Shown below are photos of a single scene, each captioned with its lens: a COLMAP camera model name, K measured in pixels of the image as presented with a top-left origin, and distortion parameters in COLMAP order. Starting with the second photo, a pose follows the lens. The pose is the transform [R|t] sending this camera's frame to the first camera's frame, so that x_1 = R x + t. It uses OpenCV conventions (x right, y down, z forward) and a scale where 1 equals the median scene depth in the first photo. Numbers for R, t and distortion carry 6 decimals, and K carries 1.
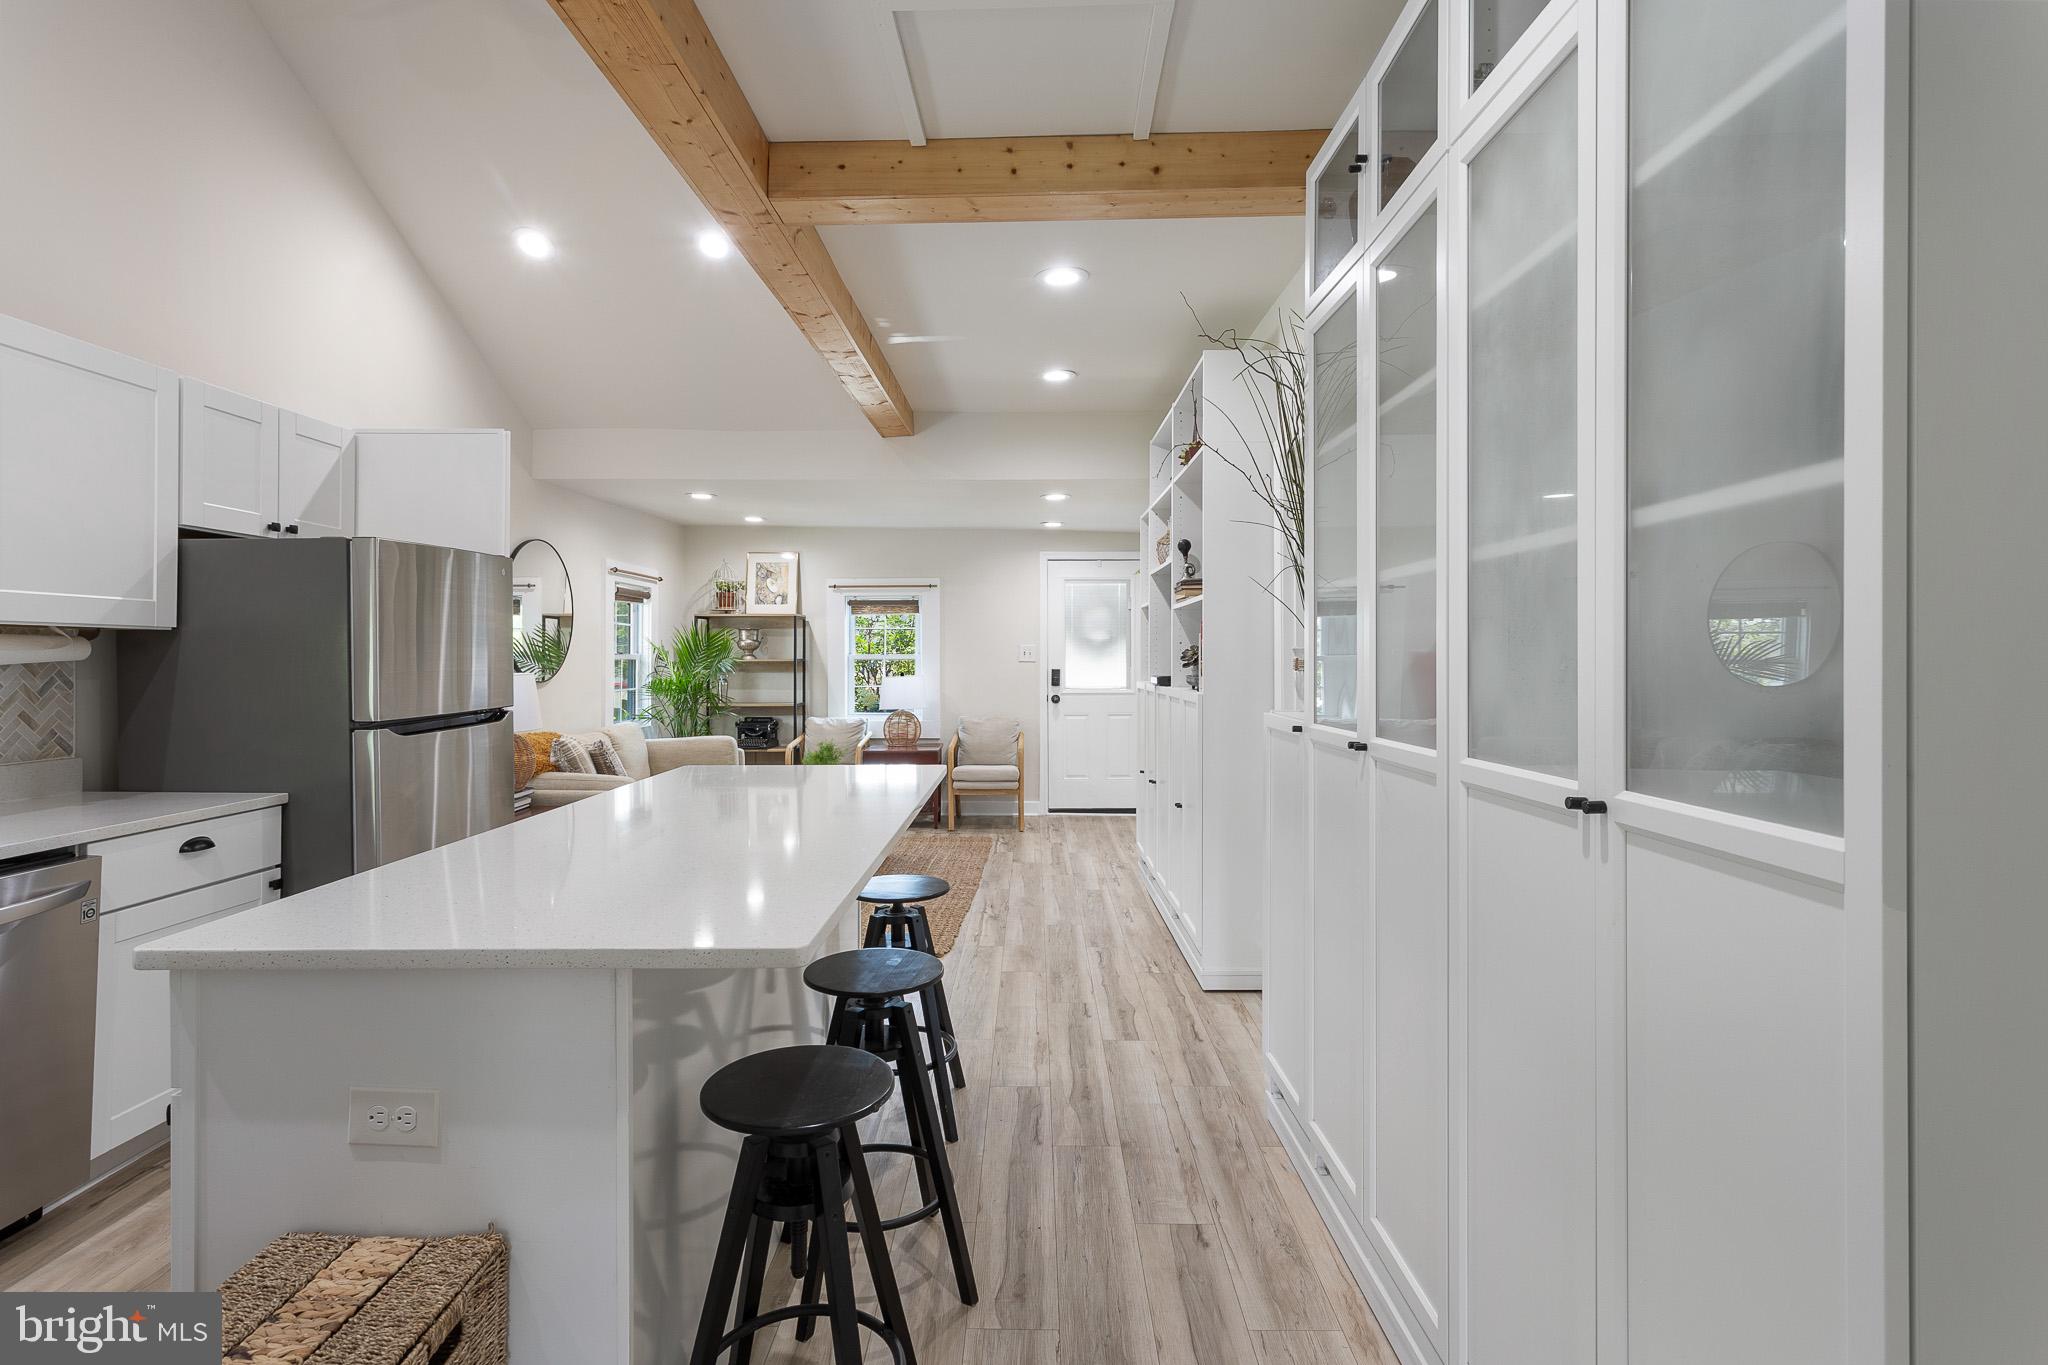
lens RADIAL K [[1003.0, 0, 1018.7], [0, 1003.0, 652.8], [0, 0, 1]] dist [0.002511, 0.000700]
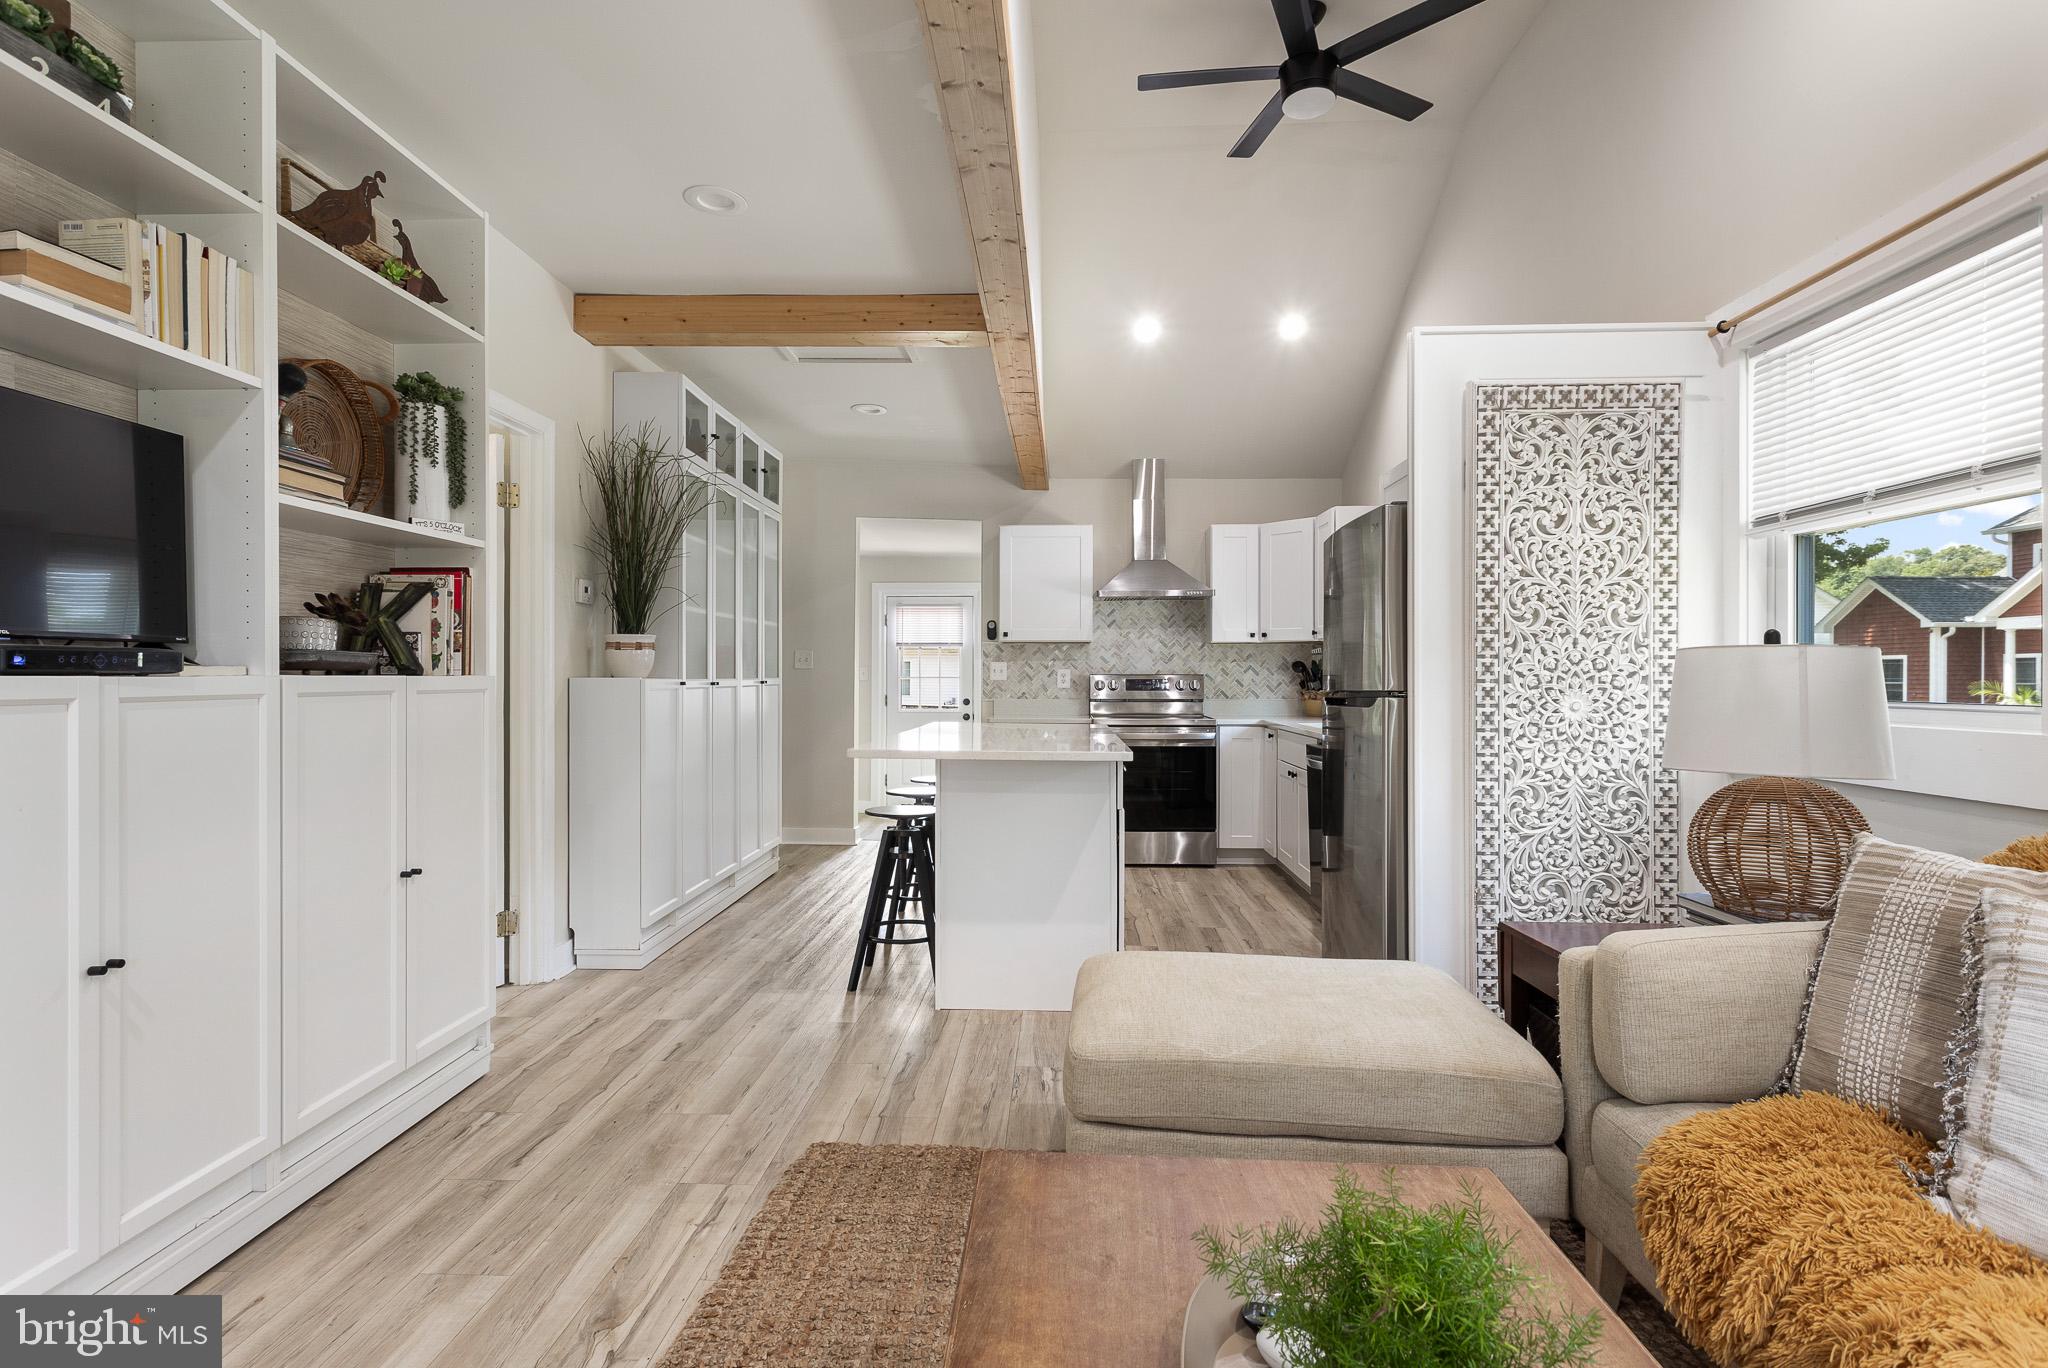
lens RADIAL K [[1004.8, 0, 1016.6], [0, 1004.8, 678.0], [0, 0, 1]] dist [0.002949, 0.001093]
pose [[-0.999468, -0.002956, 0.032477, -0.211260], [-0.003004, 0.999994, -0.001415, 0.038851], [-0.032473, -0.001512, -0.999471, 1.576462]]
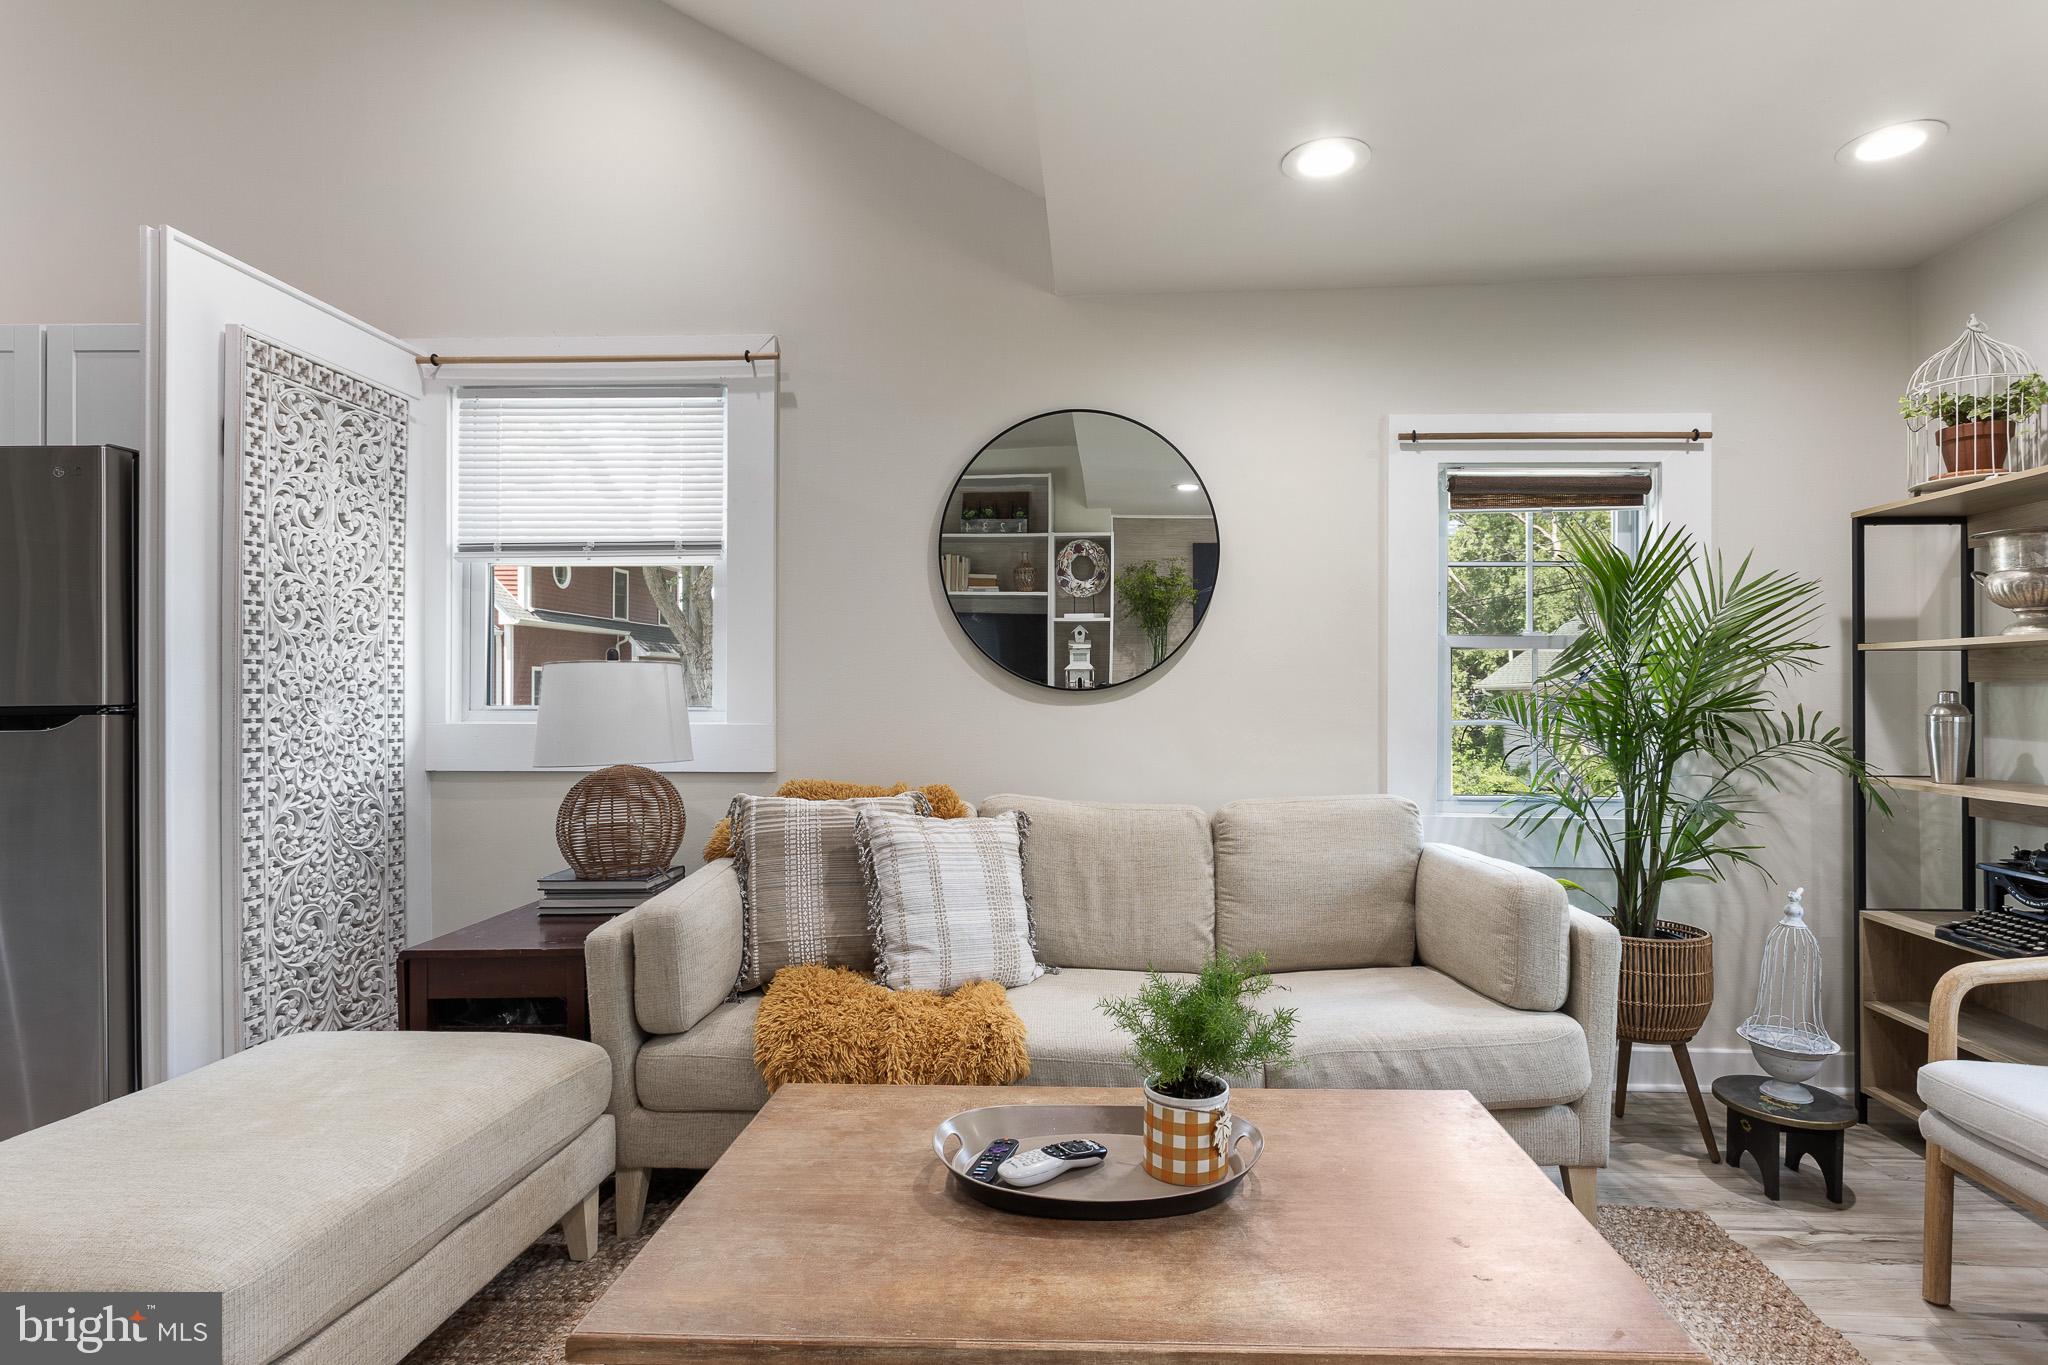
lens RADIAL K [[1036.0, 0, 1076.1], [0, 1036.0, 684.6], [0, 0, 1]] dist [0.000674, 0.000711]
pose [[-0.018504, -0.006586, -0.999807, 0.062022], [0.001764, 0.999977, -0.006619, 0.040110], [0.999827, -0.001886, -0.018492, 1.367421]]
